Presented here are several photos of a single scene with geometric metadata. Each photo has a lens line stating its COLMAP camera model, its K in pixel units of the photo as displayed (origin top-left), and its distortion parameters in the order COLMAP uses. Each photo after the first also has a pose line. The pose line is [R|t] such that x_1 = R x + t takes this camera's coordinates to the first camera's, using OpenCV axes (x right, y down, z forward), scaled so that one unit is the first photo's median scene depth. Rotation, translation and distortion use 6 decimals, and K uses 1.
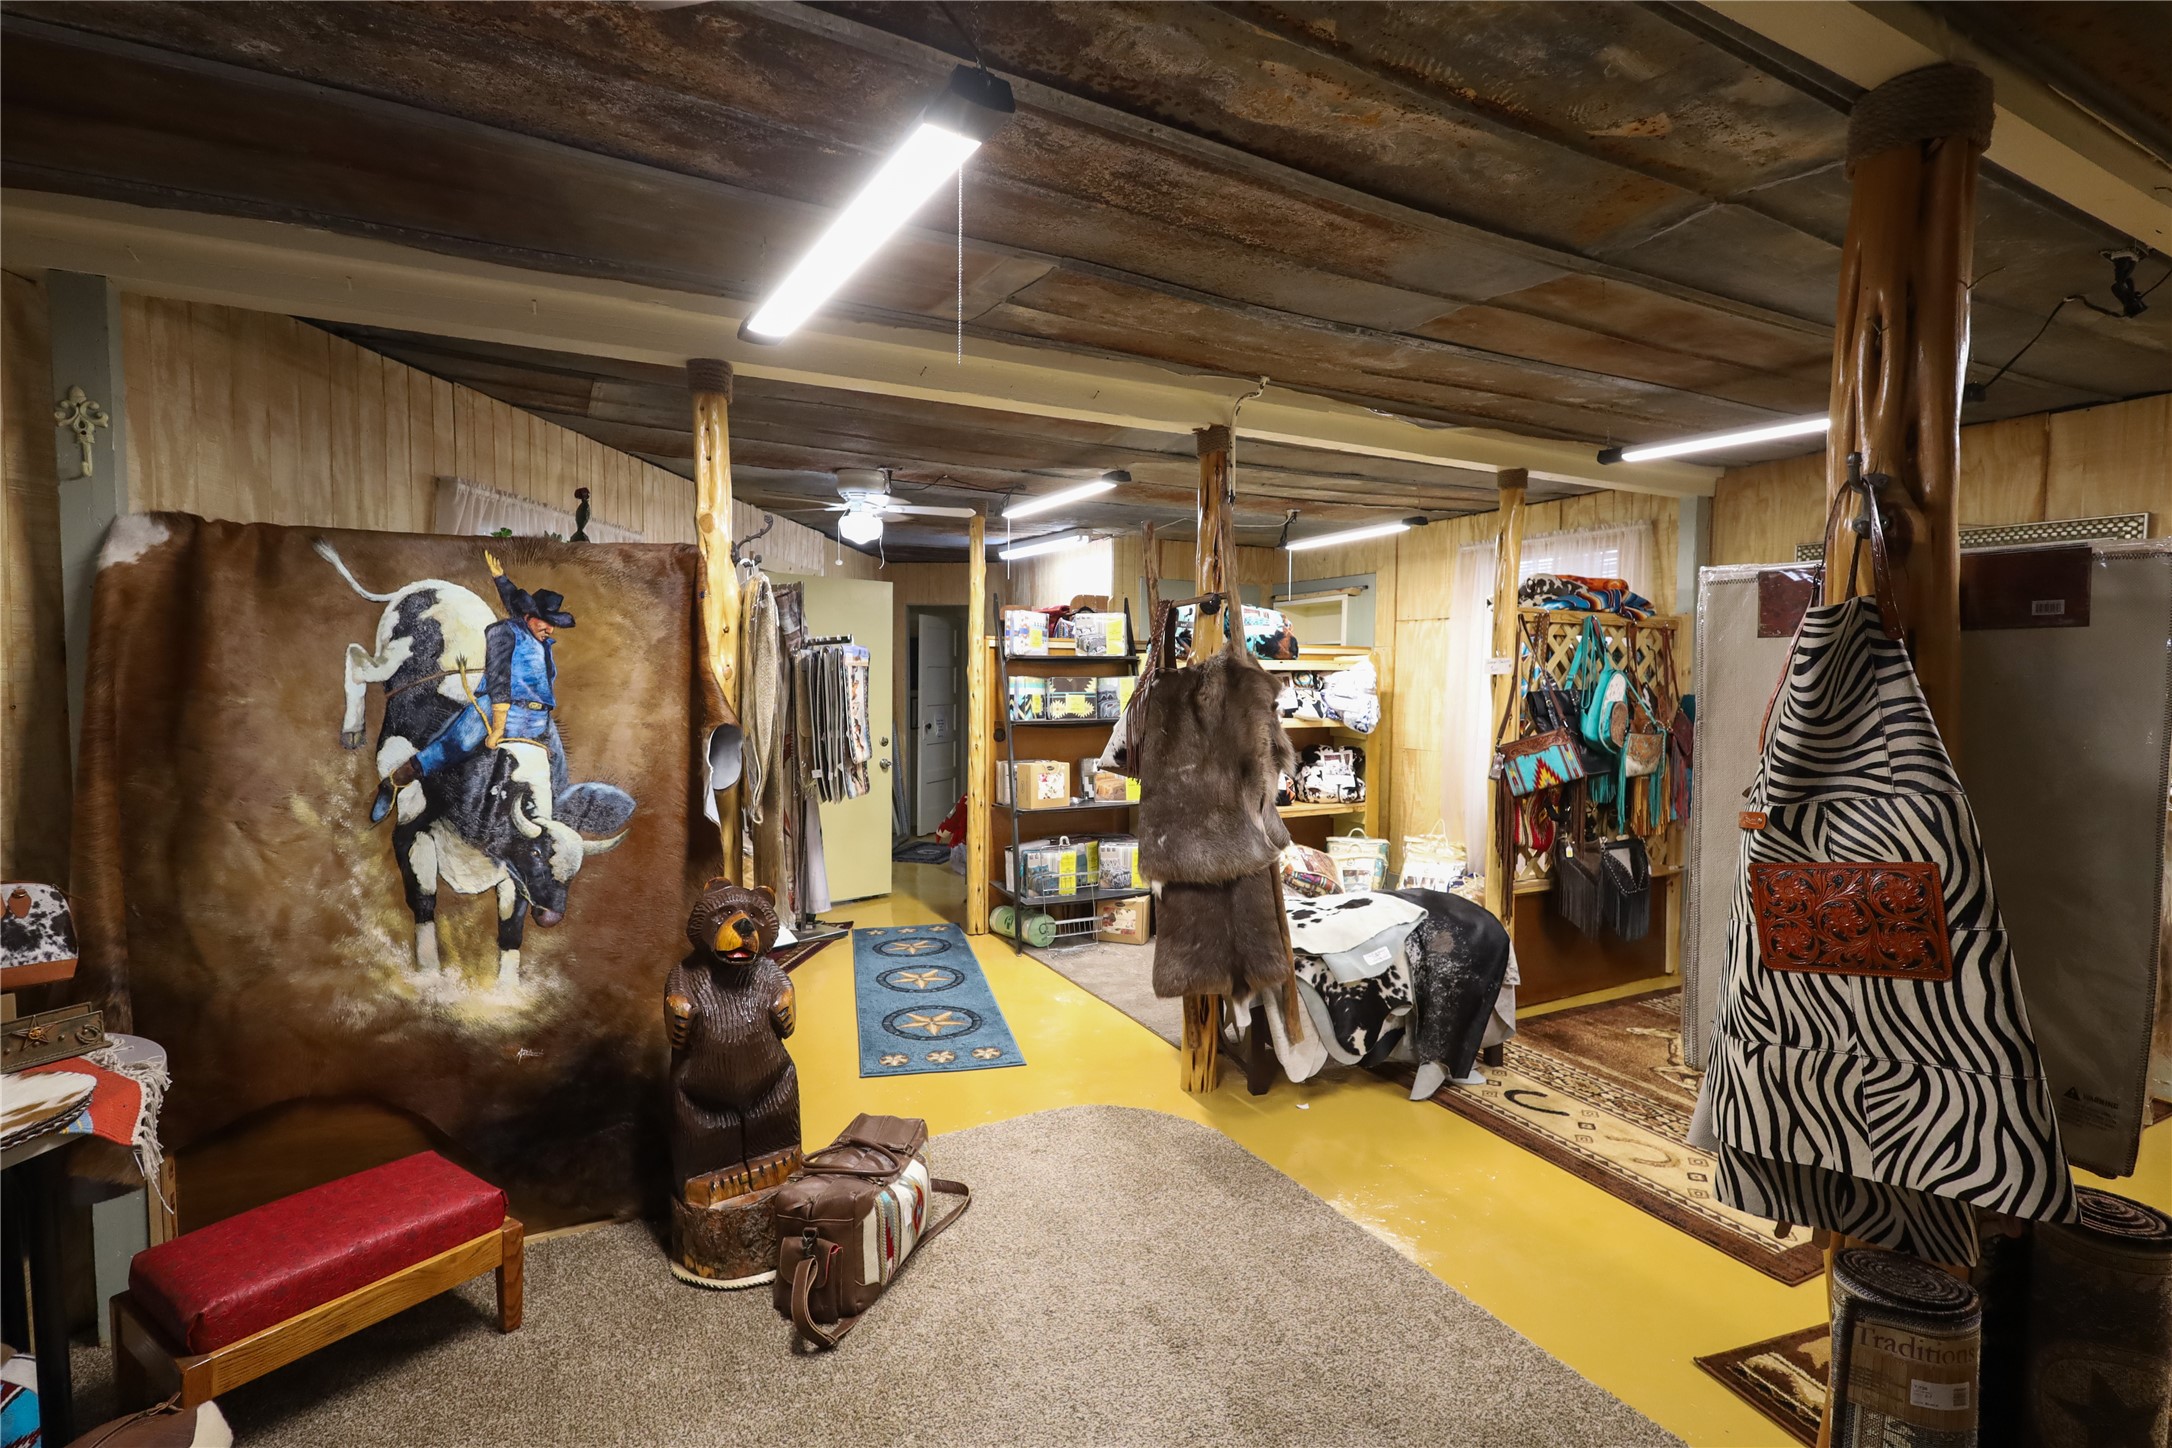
lens RADIAL K [[977.7, 0, 1096.1], [0, 977.7, 721.8], [0, 0, 1]] dist [-0.000776, -0.000077]
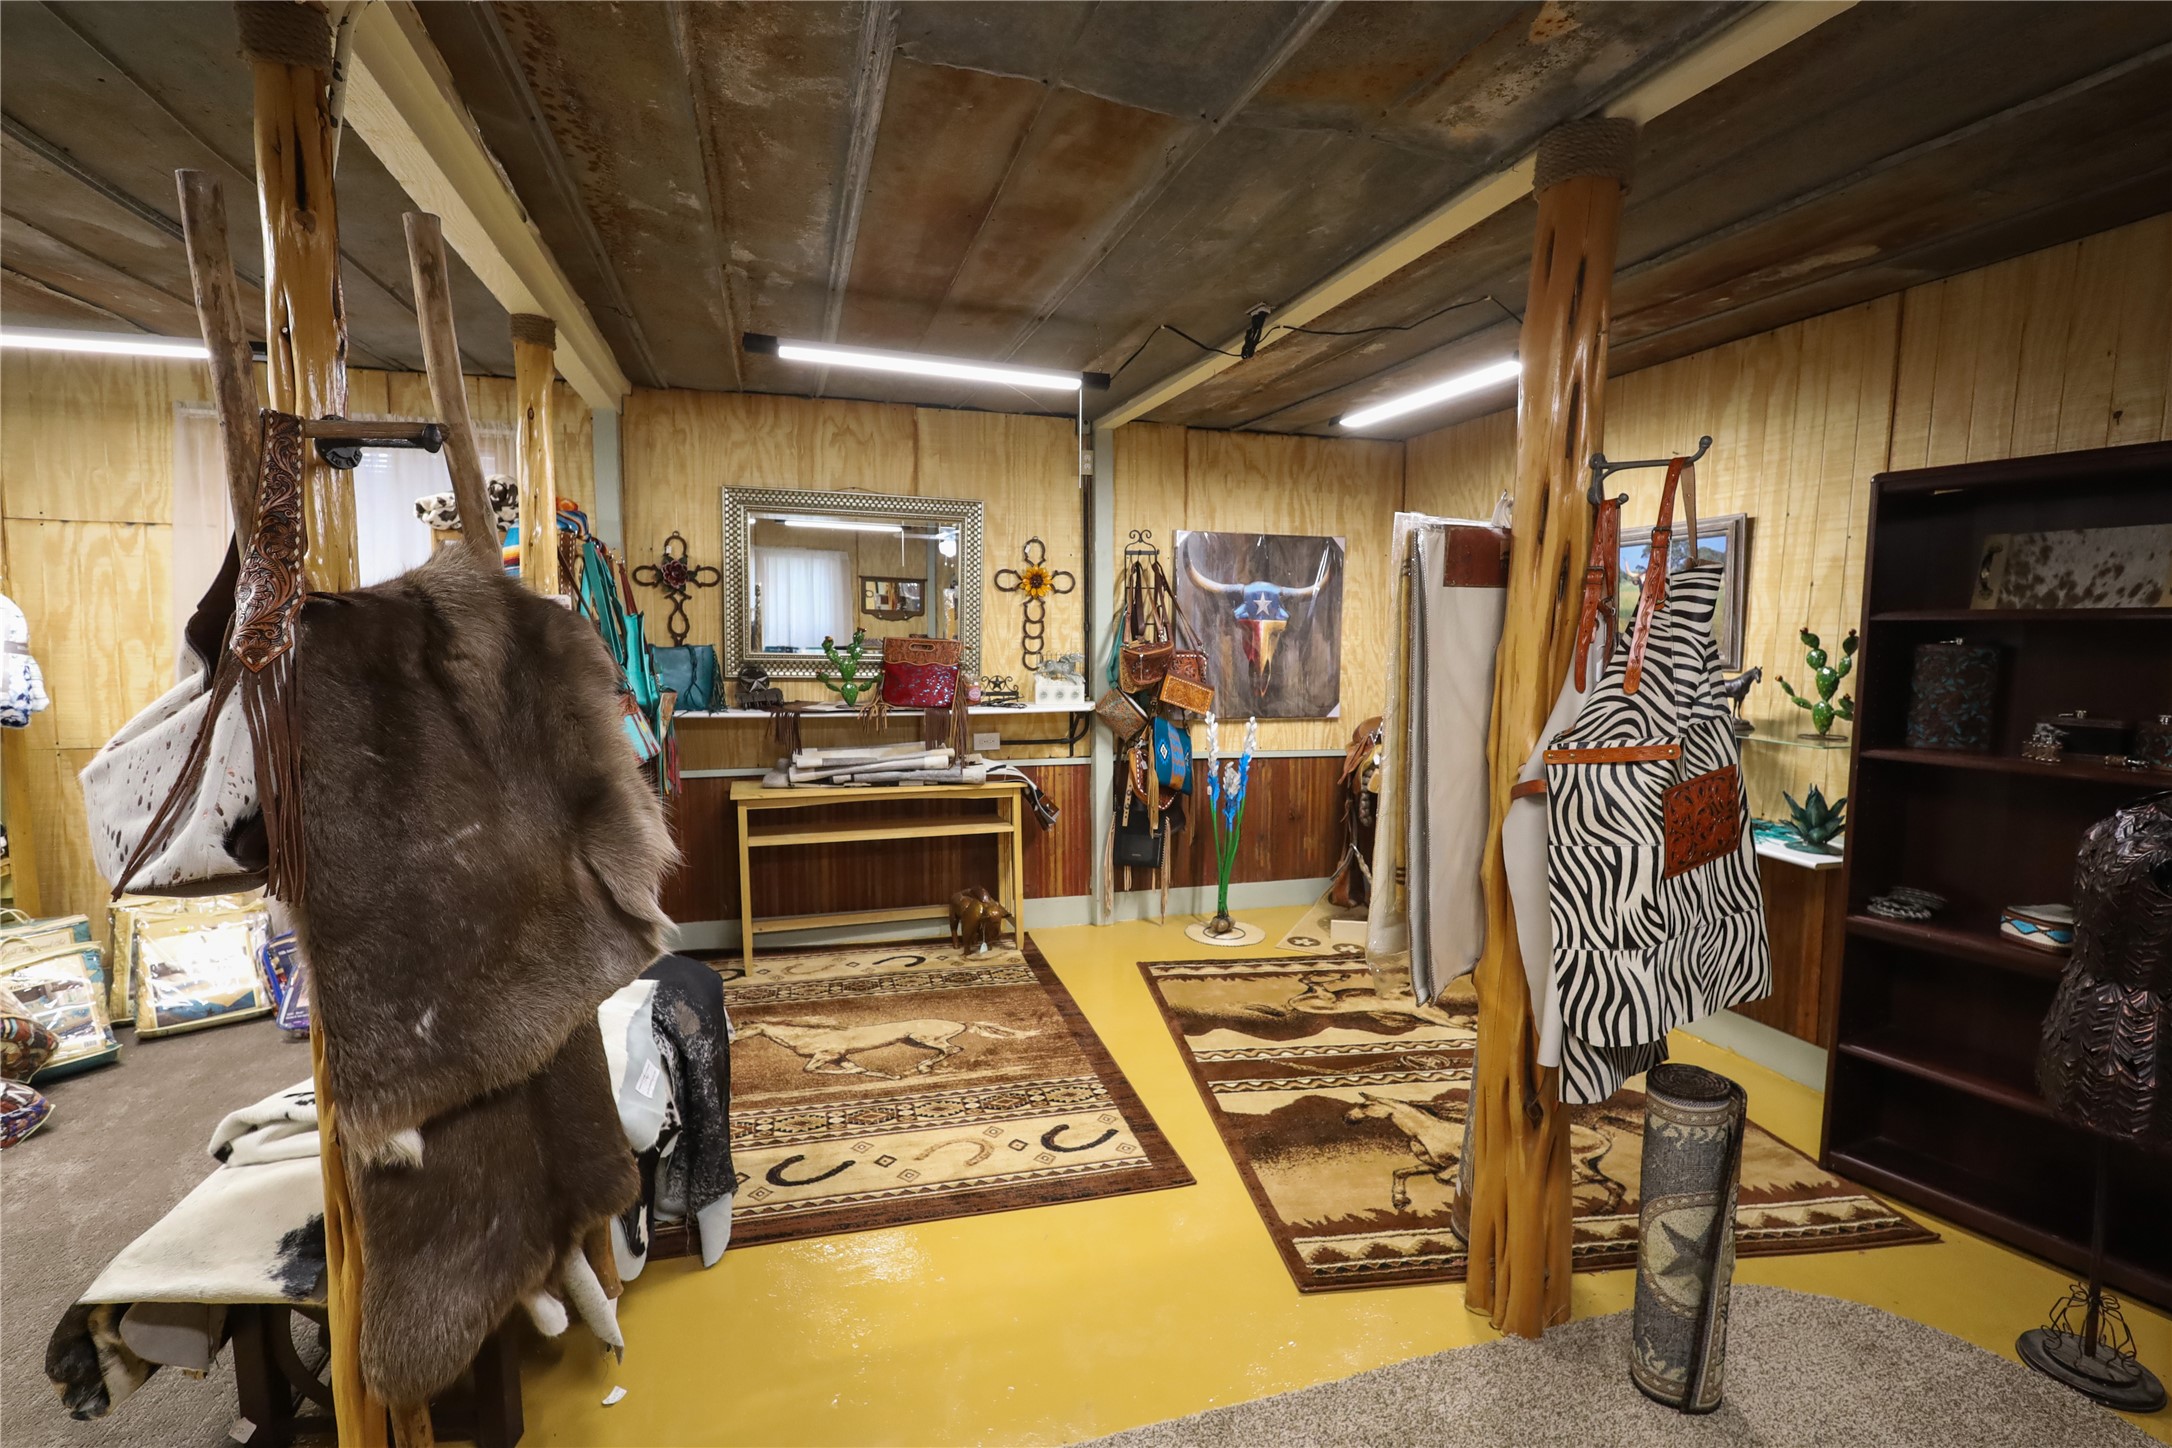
lens RADIAL K [[1003.8, 0, 1091.5], [0, 1003.8, 724.7], [0, 0, 1]] dist [0.001564, 0.000764]
pose [[0.213241, -0.093159, 0.972548, -0.277126], [0.041862, 0.995401, 0.086170, -0.027252], [-0.976102, 0.022337, 0.216160, 0.665078]]
